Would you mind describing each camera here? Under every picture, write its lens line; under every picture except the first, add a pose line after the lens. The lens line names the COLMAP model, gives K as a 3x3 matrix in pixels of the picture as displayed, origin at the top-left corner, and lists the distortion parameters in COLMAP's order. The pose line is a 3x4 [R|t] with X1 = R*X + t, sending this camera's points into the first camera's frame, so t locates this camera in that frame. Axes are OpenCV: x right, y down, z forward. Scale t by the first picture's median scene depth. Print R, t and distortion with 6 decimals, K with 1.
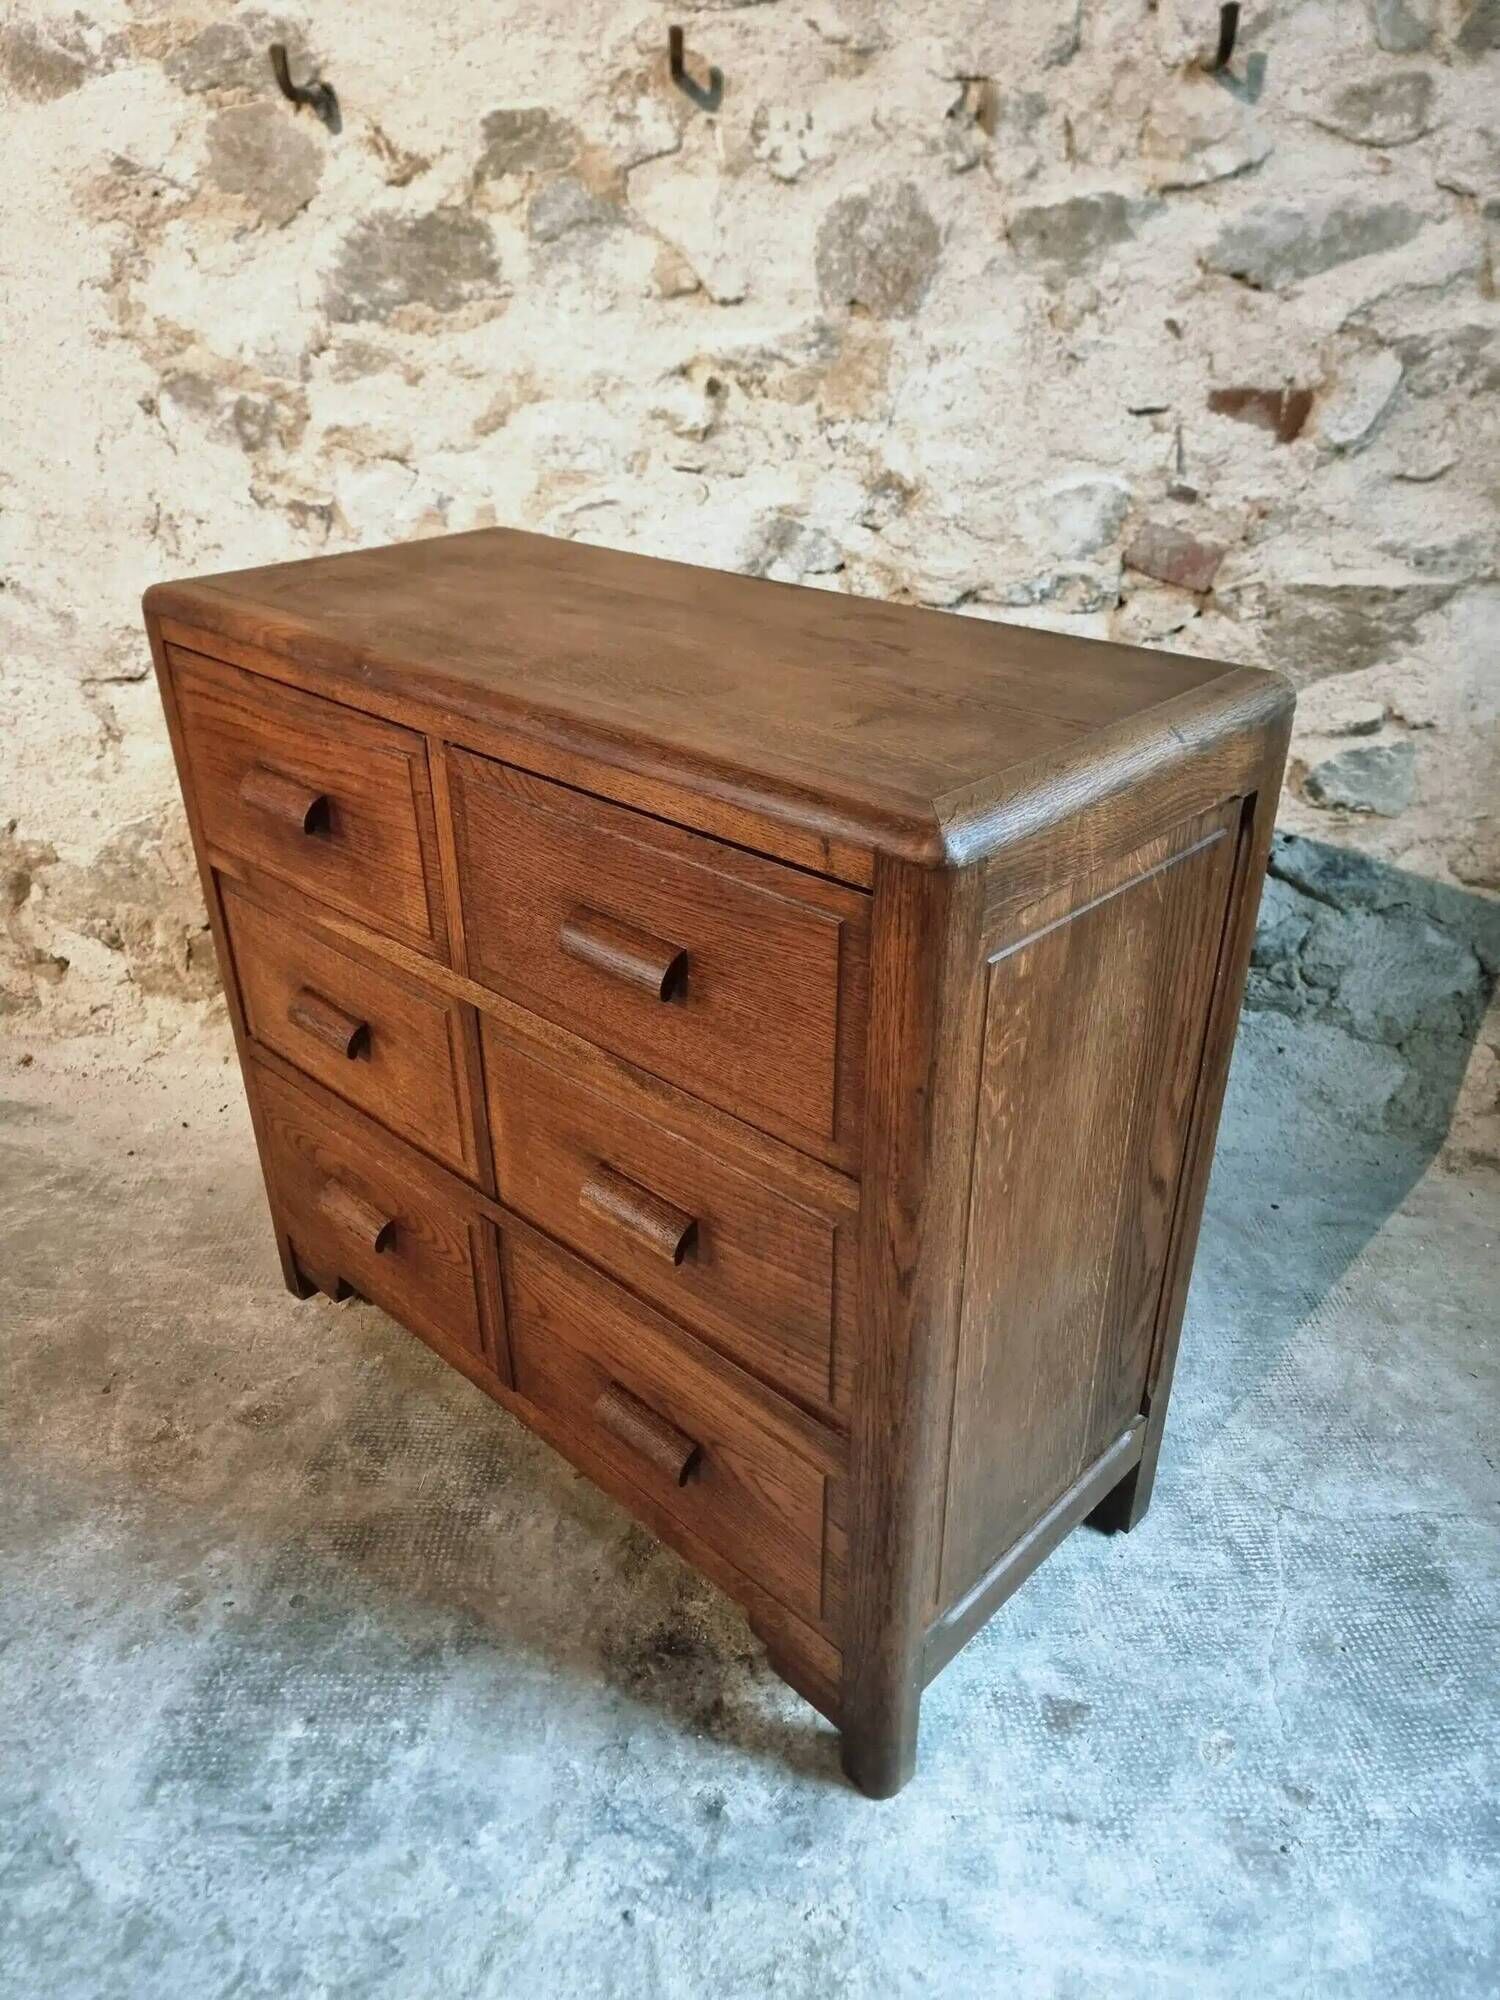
lens RADIAL K [[1401.0, 0, 736.1], [0, 1401.0, 998.9], [0, 0, 1]] dist [0.057557, -0.056544]
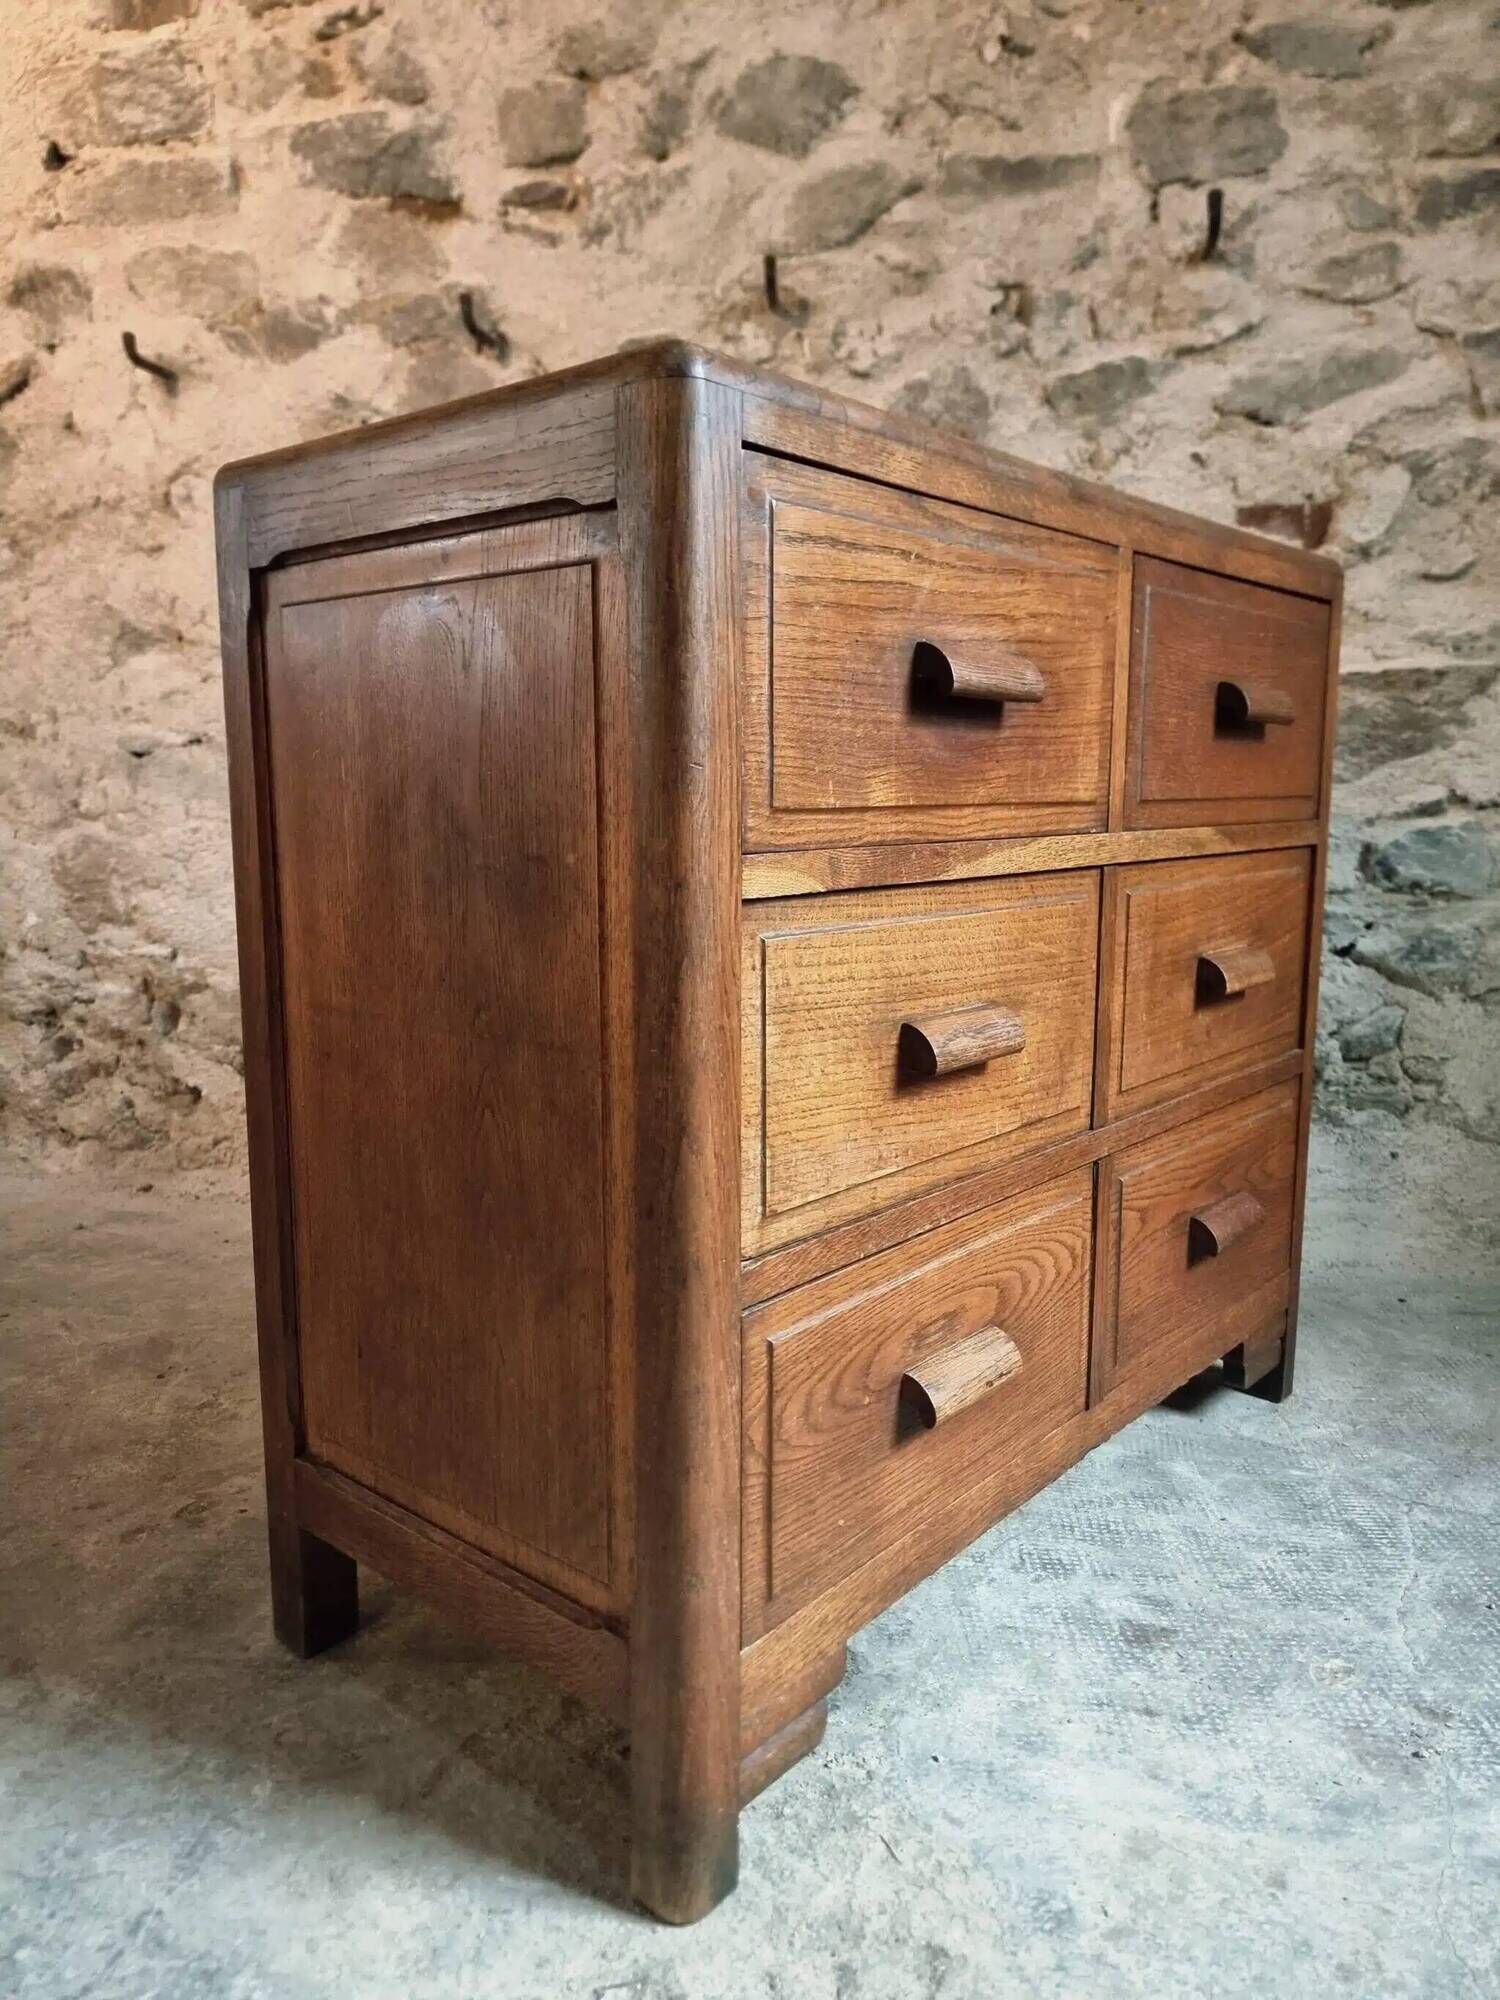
lens RADIAL K [[1402.4, 0, 723.2], [0, 1402.4, 997.6], [0, 0, 1]] dist [0.054981, -0.054839]
pose [[0.993460, 0.001888, -0.114163, 0.056445], [-0.040216, 0.941574, -0.334395, 0.335181], [0.106862, 0.336800, 0.935493, 0.028456]]
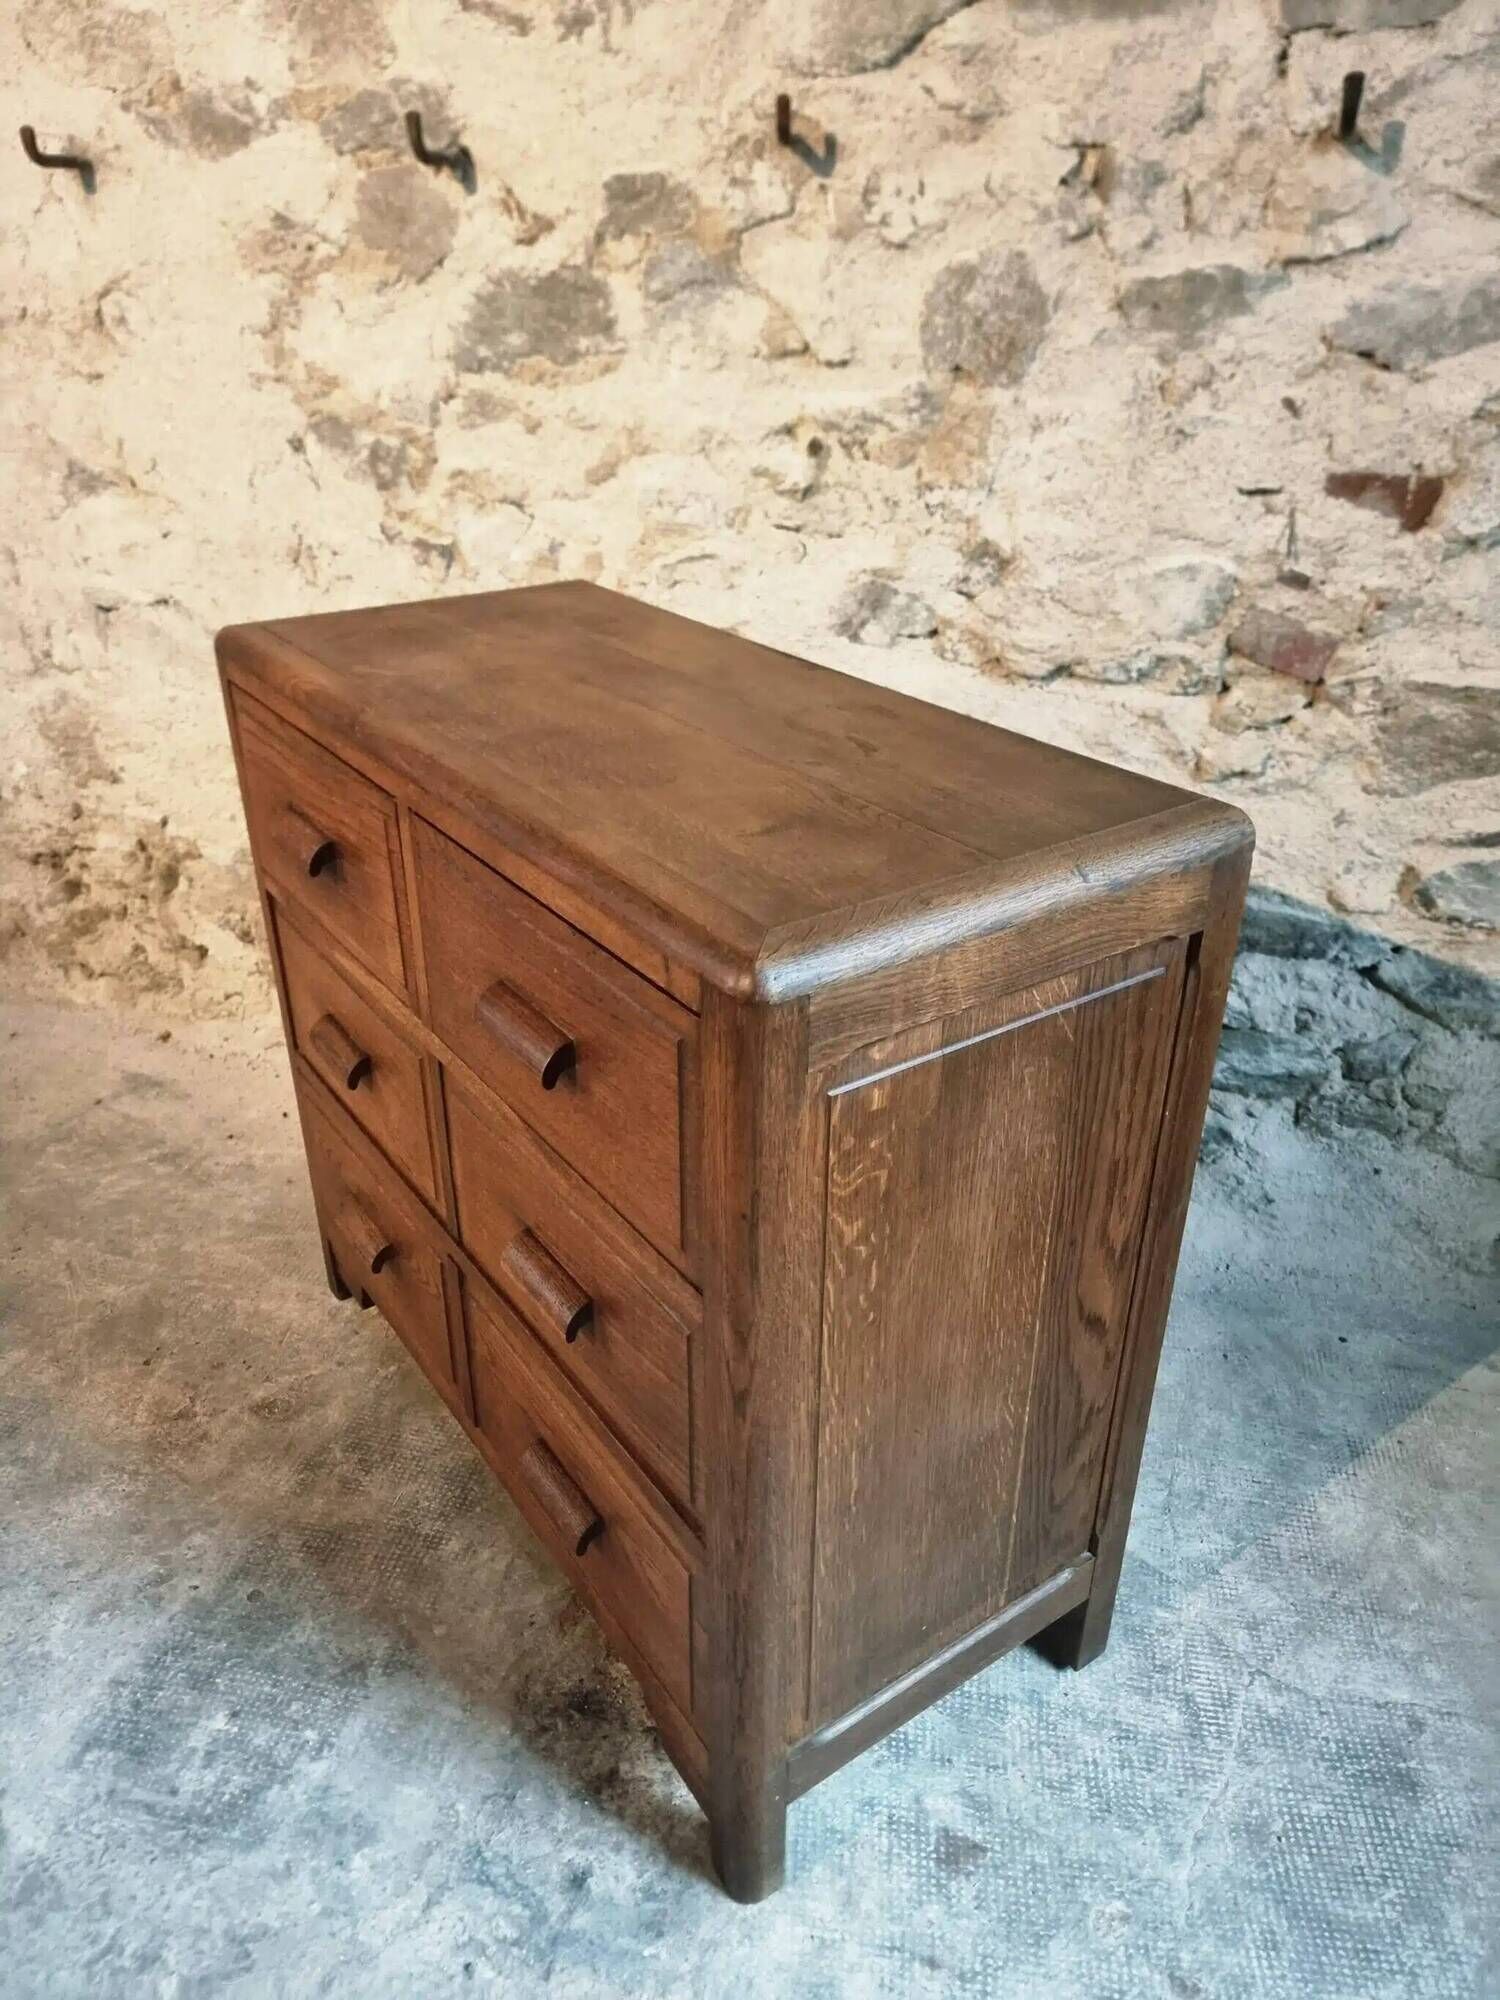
lens RADIAL K [[1403.8, 0, 742.3], [0, 1403.8, 1001.6], [0, 0, 1]] dist [0.054006, -0.052284]
pose [[0.981328, 0.101222, -0.163554, 0.143286], [-0.101379, 0.994820, 0.007407, -0.048769], [0.163457, 0.009313, 0.986507, 0.011695]]
